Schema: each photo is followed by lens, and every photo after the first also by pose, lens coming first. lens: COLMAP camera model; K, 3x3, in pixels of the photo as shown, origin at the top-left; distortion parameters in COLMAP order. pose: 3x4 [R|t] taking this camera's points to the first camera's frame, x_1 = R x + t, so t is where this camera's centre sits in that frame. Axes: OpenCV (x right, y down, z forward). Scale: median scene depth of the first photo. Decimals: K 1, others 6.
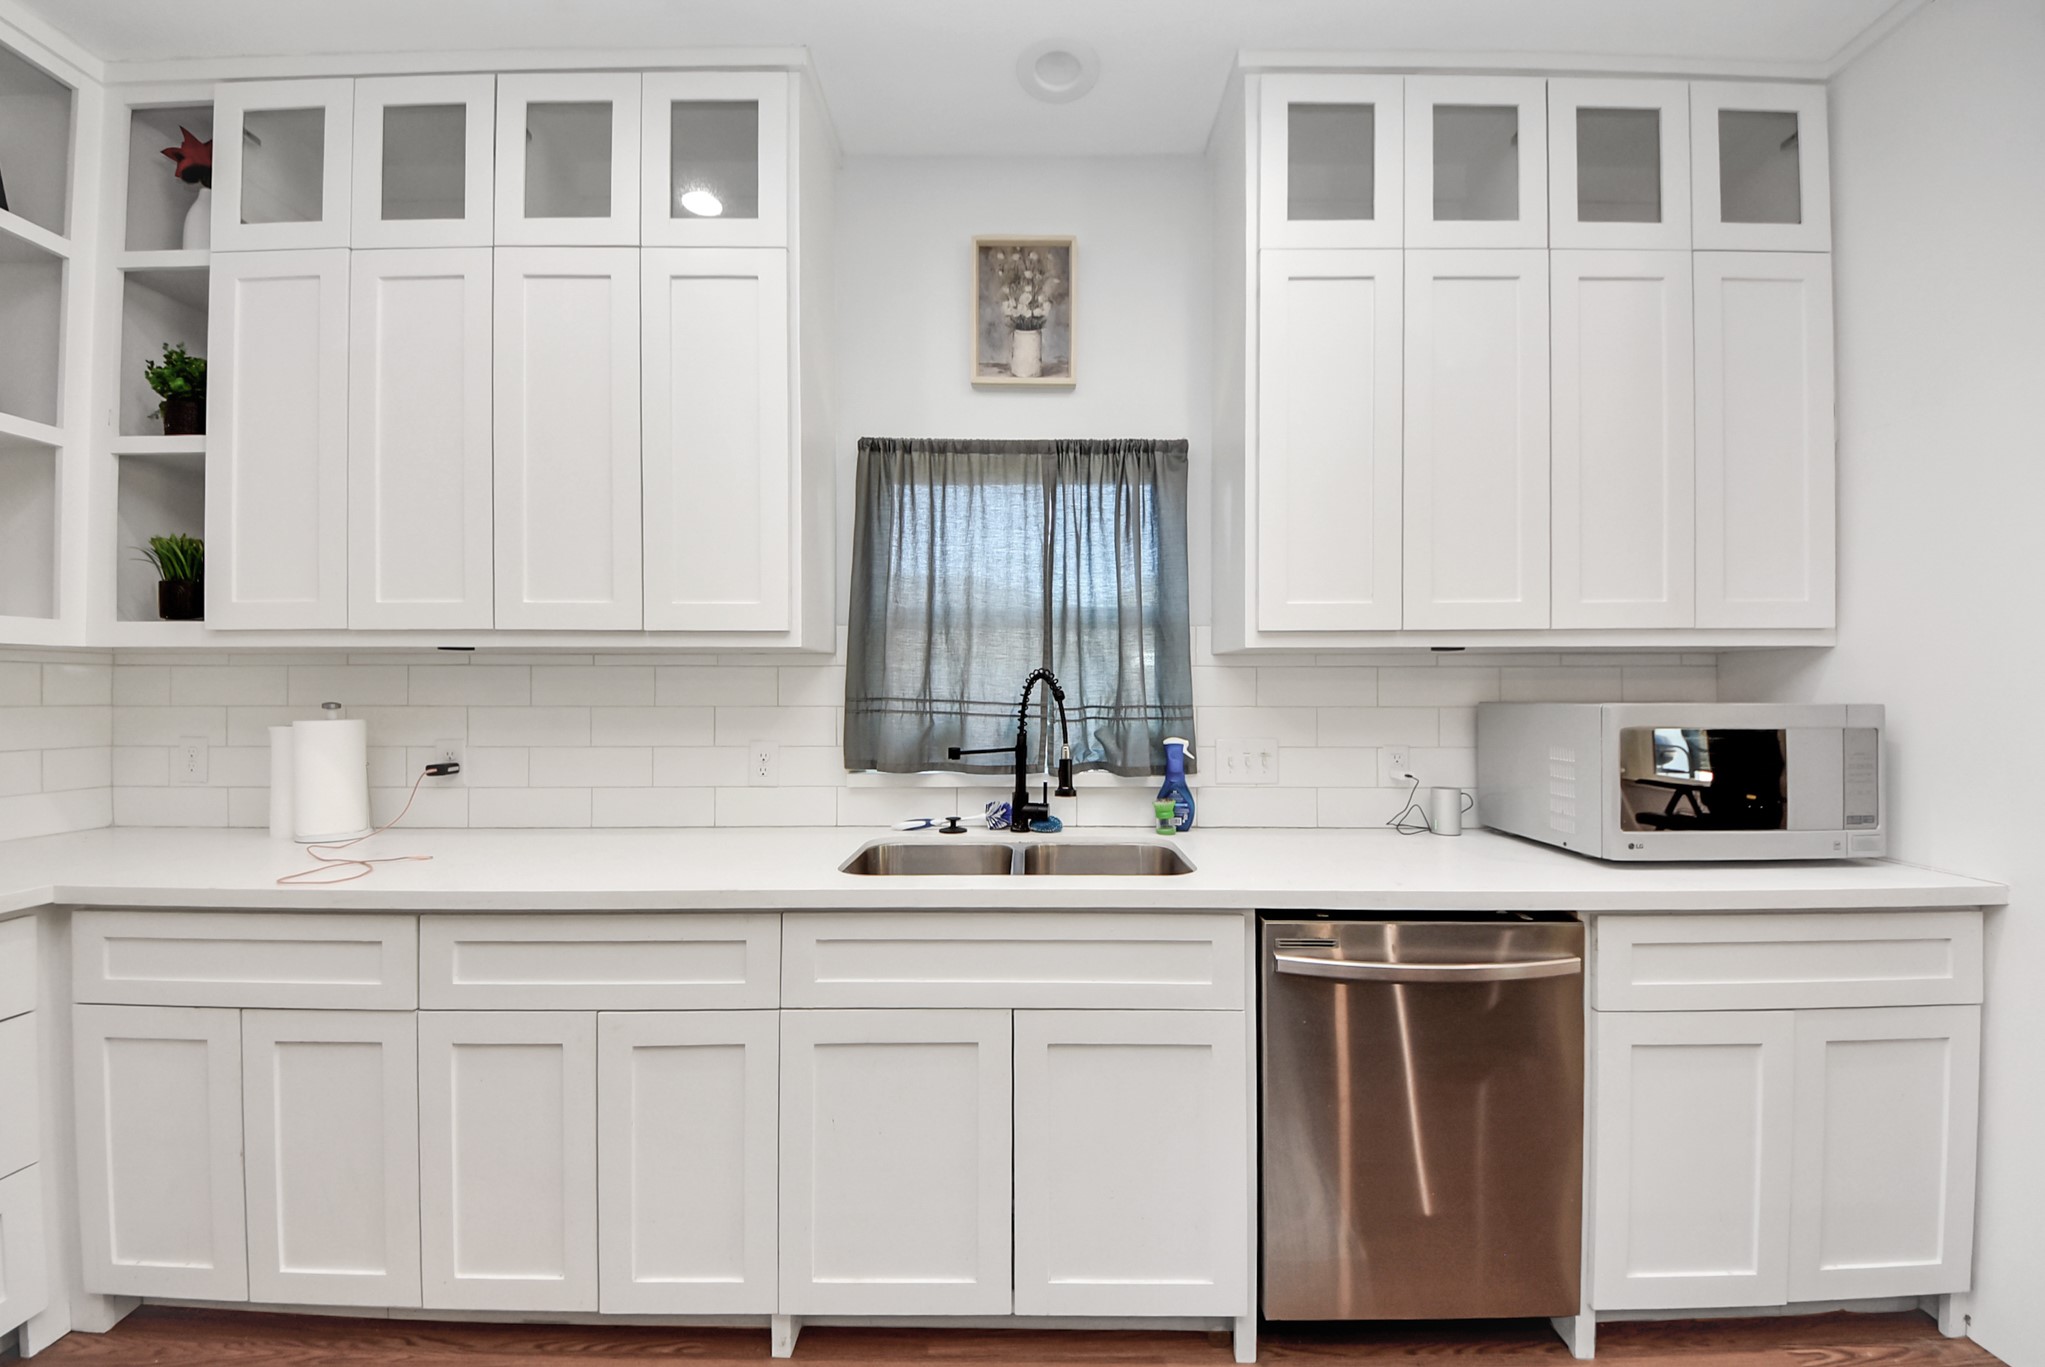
lens RADIAL K [[809.6, 0, 1060.4], [0, 809.6, 692.3], [0, 0, 1]] dist [0.035535, -0.017773]
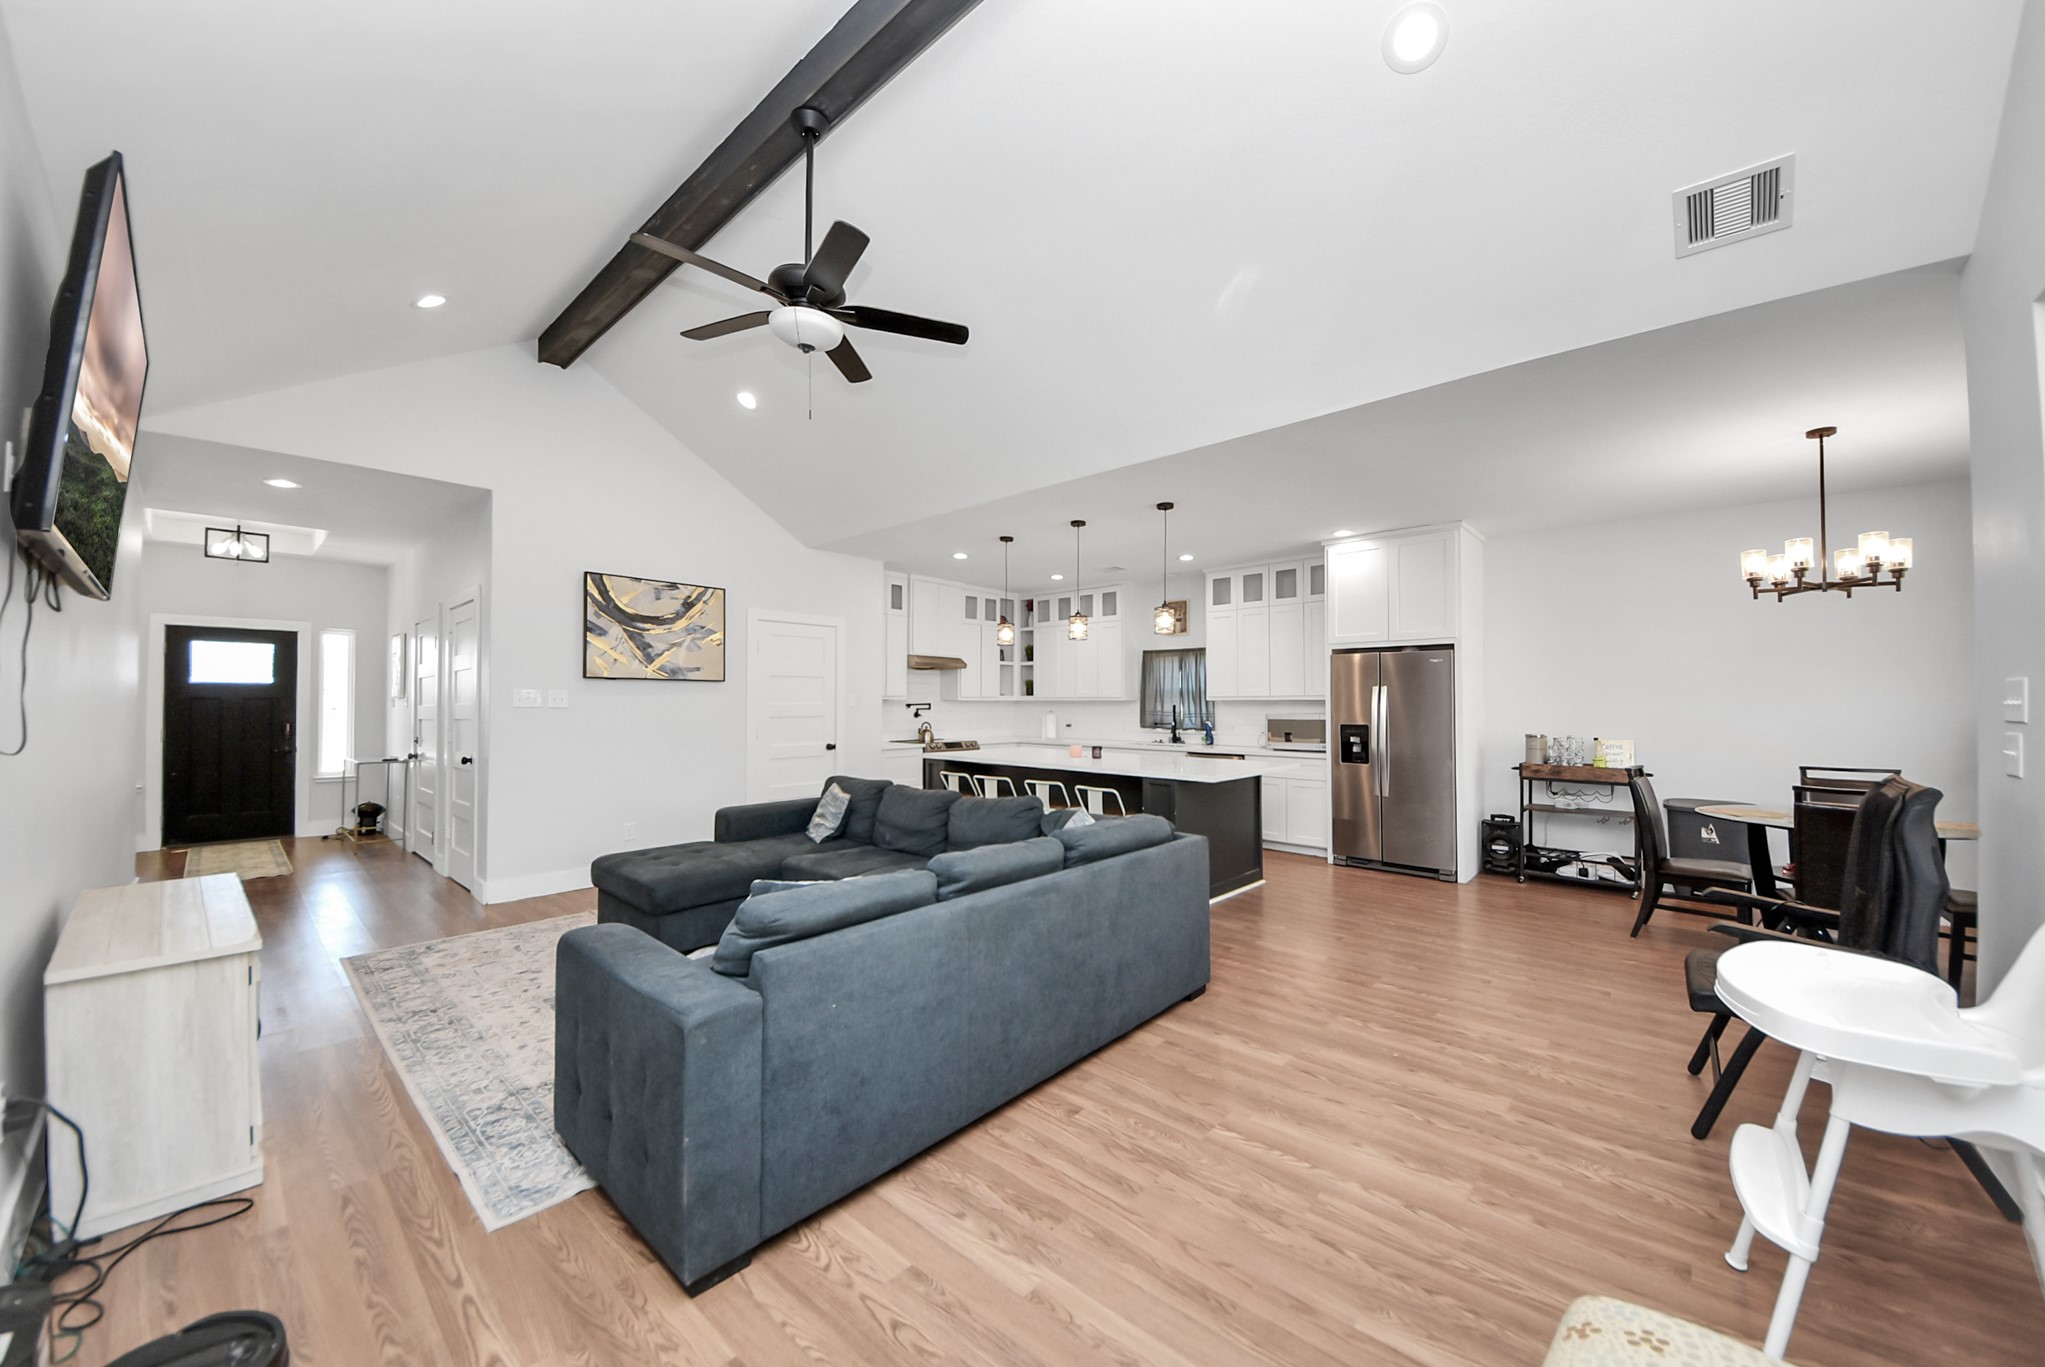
lens RADIAL K [[733.9, 0, 1013.4], [0, 733.9, 691.9], [0, 0, 1]] dist [0.001512, -0.015113]
pose [[0.730716, -0.010029, -0.682608, 1.985003], [-0.003520, 0.999823, -0.018458, -0.021011], [0.682673, 0.015890, 0.730551, -2.399475]]
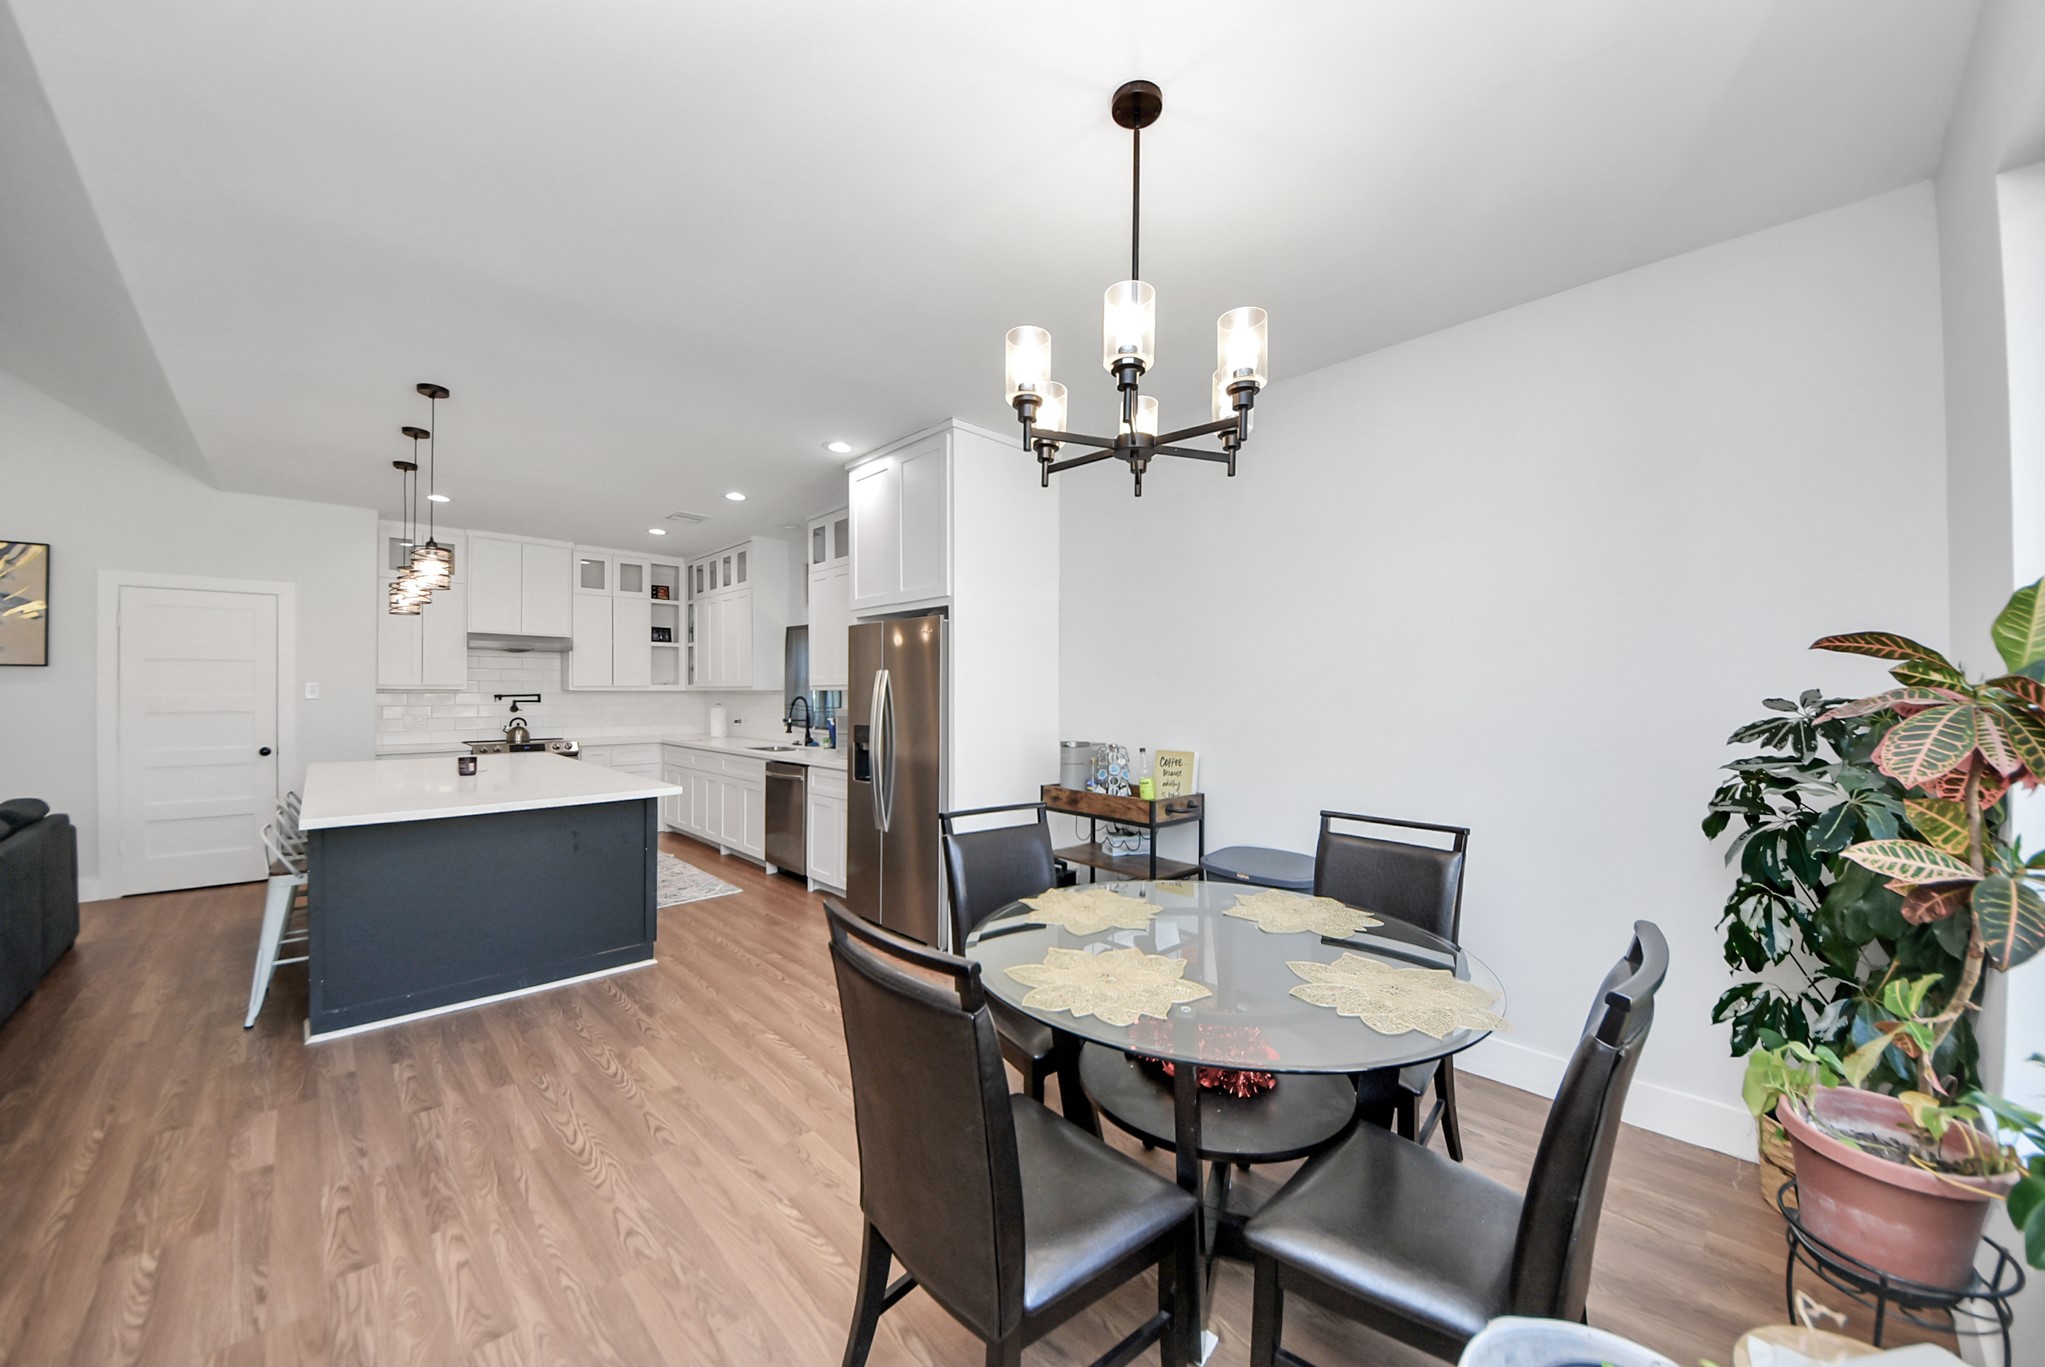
lens RADIAL K [[729.5, 0, 1039.1], [0, 729.5, 687.7], [0, 0, 1]] dist [0.000103, -0.011042]
pose [[0.711932, -0.003706, -0.702239, 2.751387], [-0.002488, 0.999966, -0.007799, -0.040365], [0.702244, 0.007299, 0.711898, -0.422761]]
